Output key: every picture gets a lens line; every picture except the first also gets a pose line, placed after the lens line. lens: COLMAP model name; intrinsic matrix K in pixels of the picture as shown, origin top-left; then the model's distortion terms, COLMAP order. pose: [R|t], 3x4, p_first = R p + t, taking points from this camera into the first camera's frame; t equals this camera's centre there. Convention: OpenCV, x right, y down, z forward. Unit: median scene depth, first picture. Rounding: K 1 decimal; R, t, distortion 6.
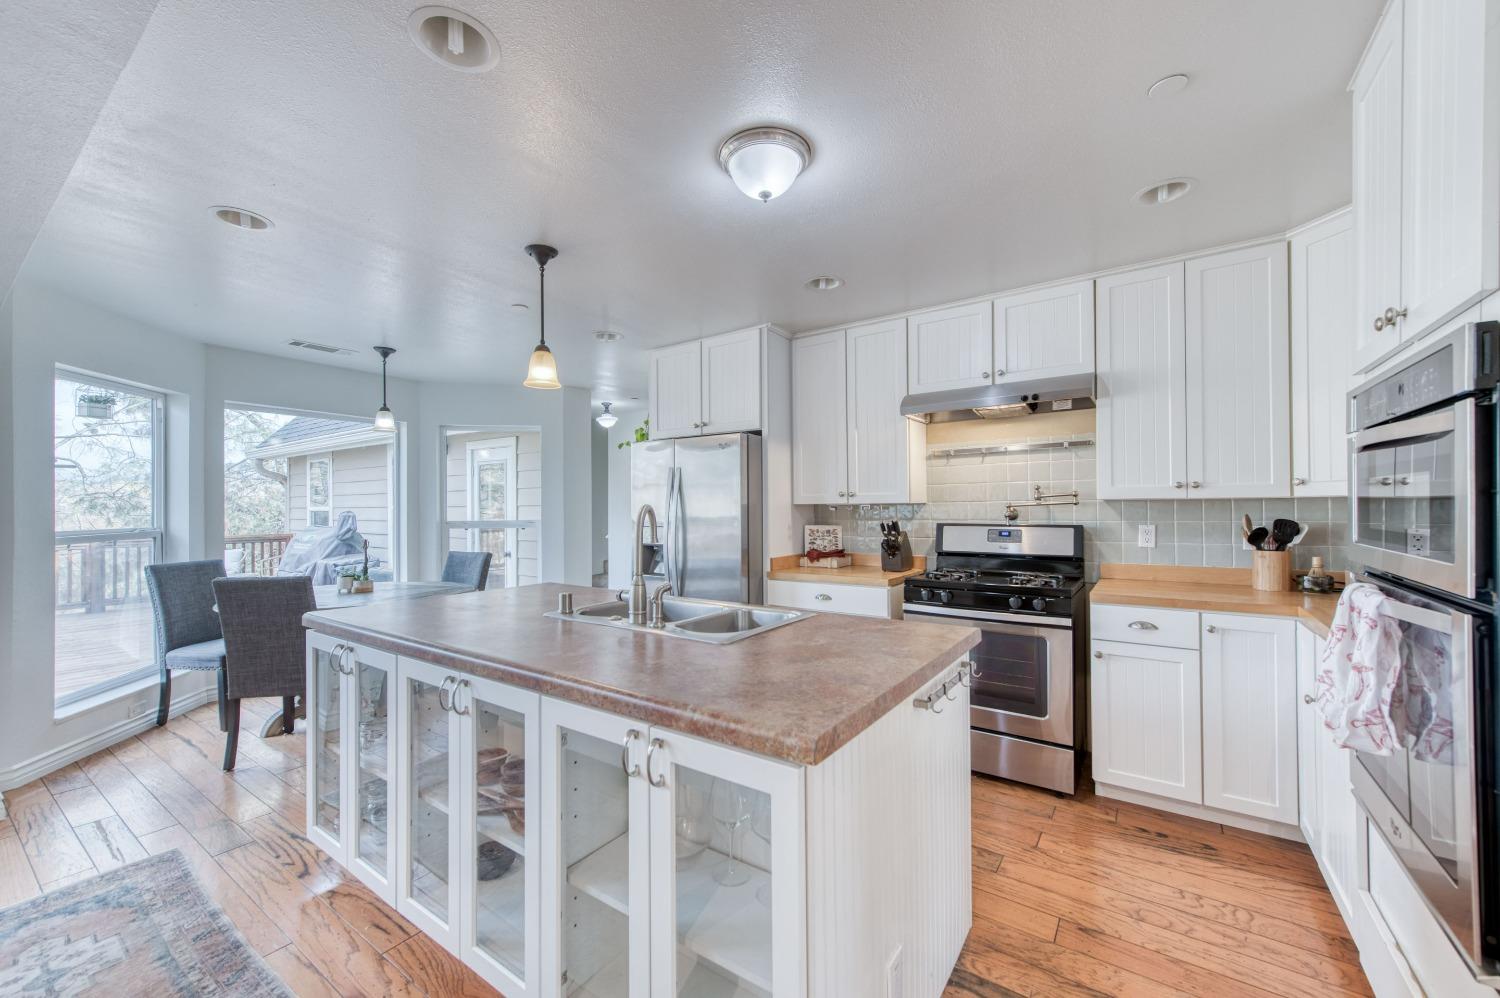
lens RADIAL K [[586.1, 0, 750.5], [0, 586.1, 503.3], [0, 0, 1]] dist [0.004041, -0.000148]
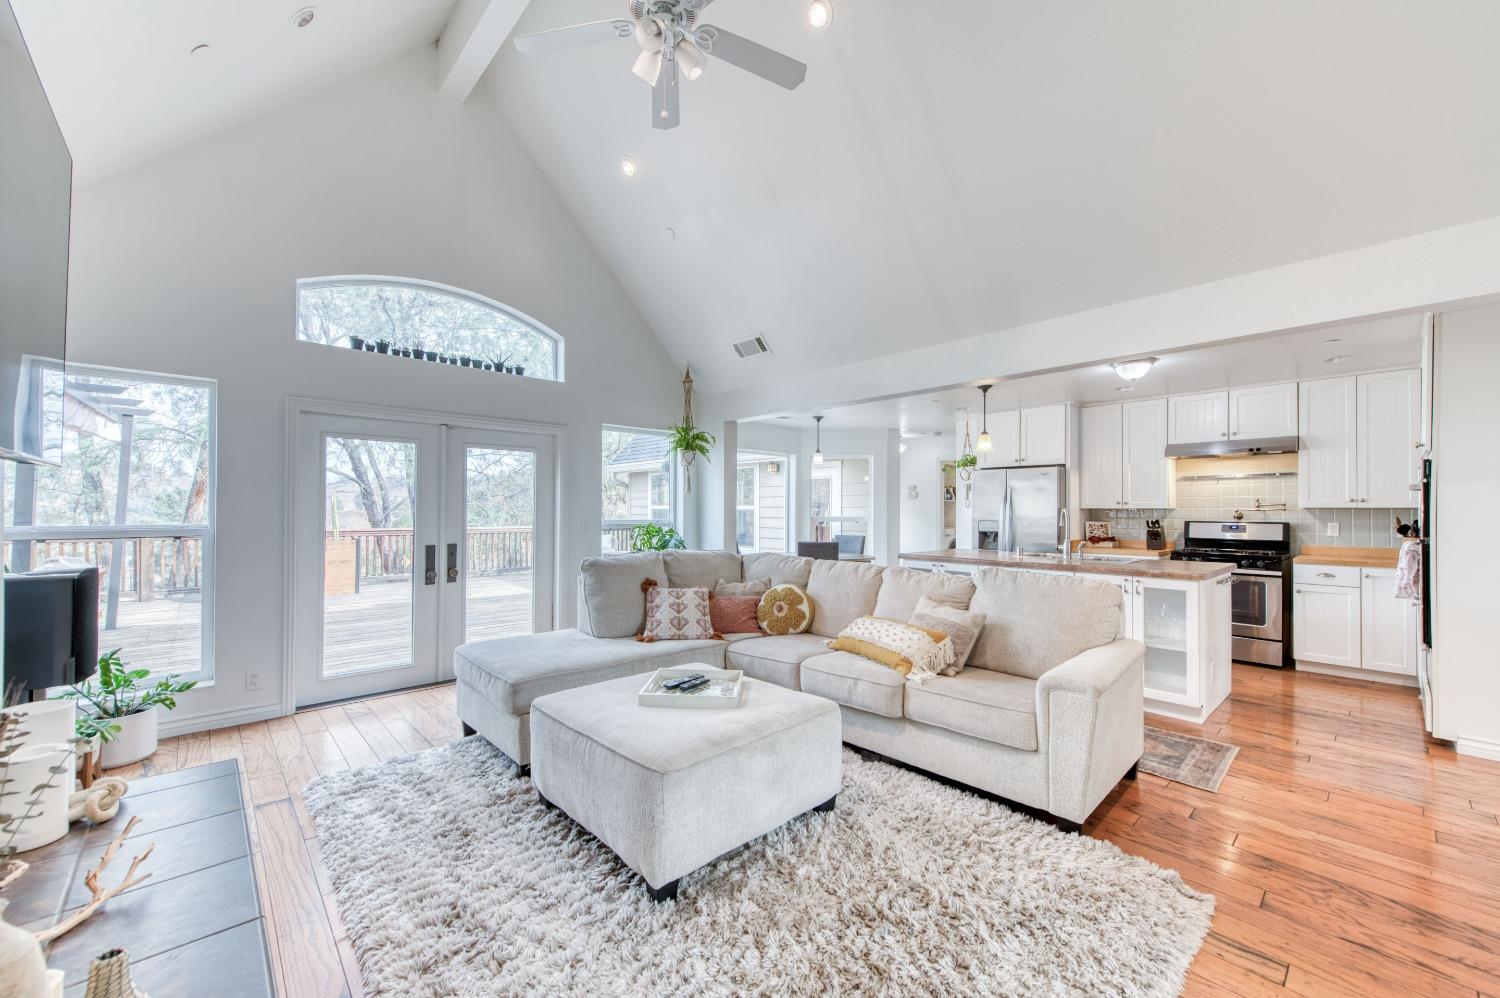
lens RADIAL K [[586.1, 0, 759.2], [0, 586.1, 504.0], [0, 0, 1]] dist [0.004041, -0.000148]
pose [[0.976223, 0.008358, -0.216606, -0.585824], [-0.008457, 0.999964, 0.000470, -0.004614], [0.216602, 0.001373, 0.976259, -1.034752]]
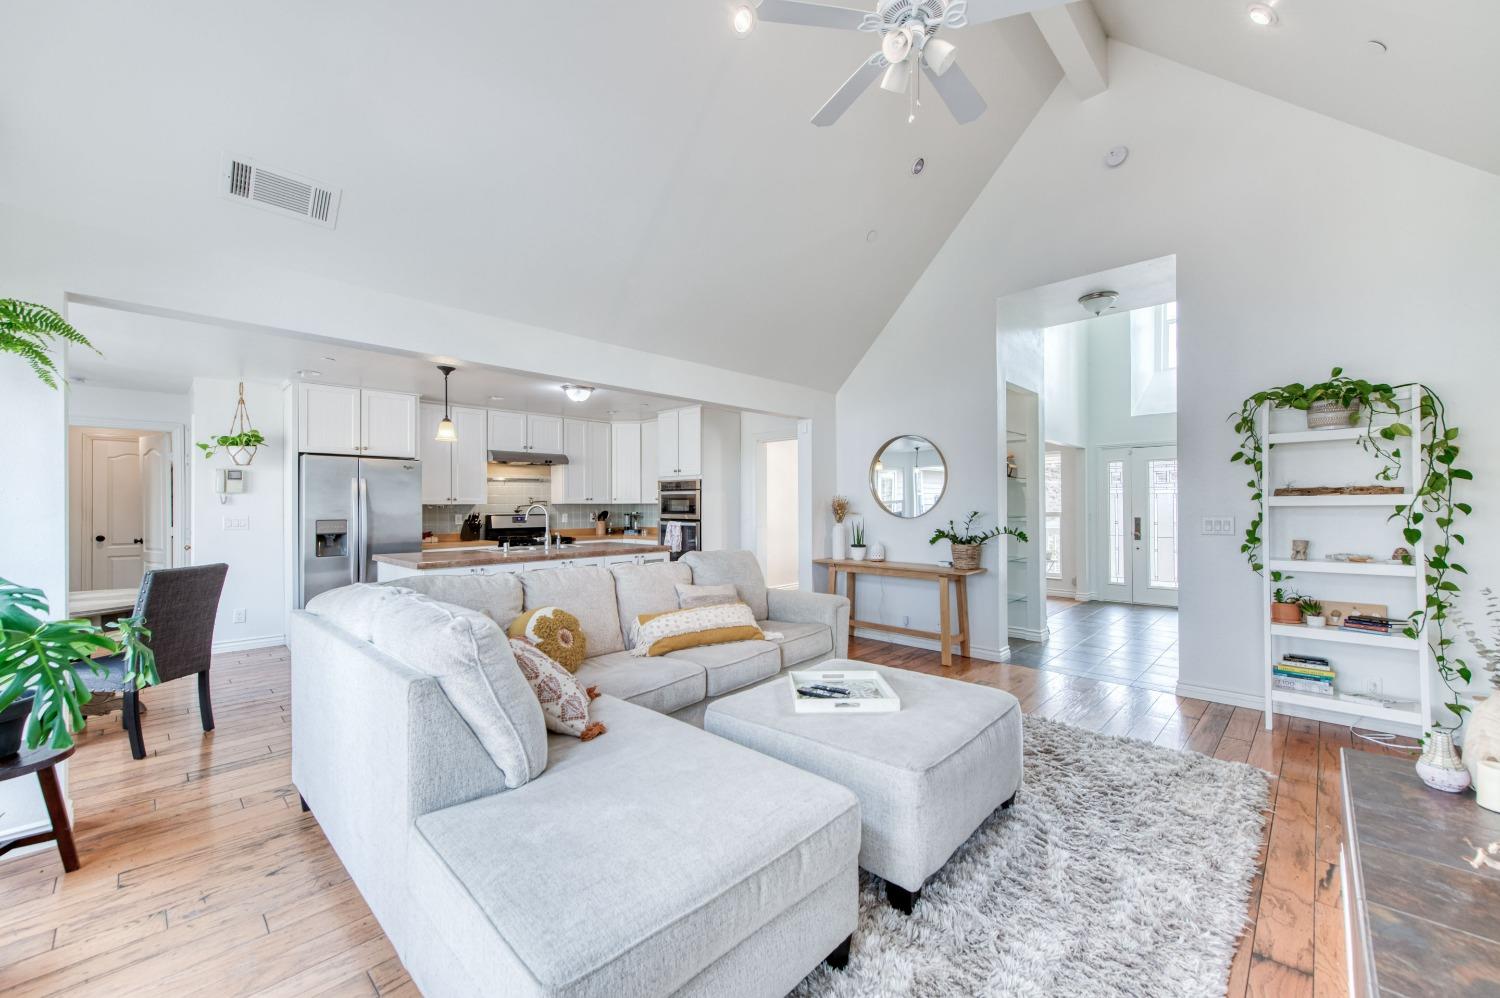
lens RADIAL K [[586.1, 0, 746.9], [0, 586.1, 505.6], [0, 0, 1]] dist [0.004041, -0.000148]
pose [[0.164334, 0.007718, 0.986375, -1.752795], [-0.001360, 0.999970, -0.007598, 0.019521], [-0.986404, -0.000093, 0.164339, -0.217161]]
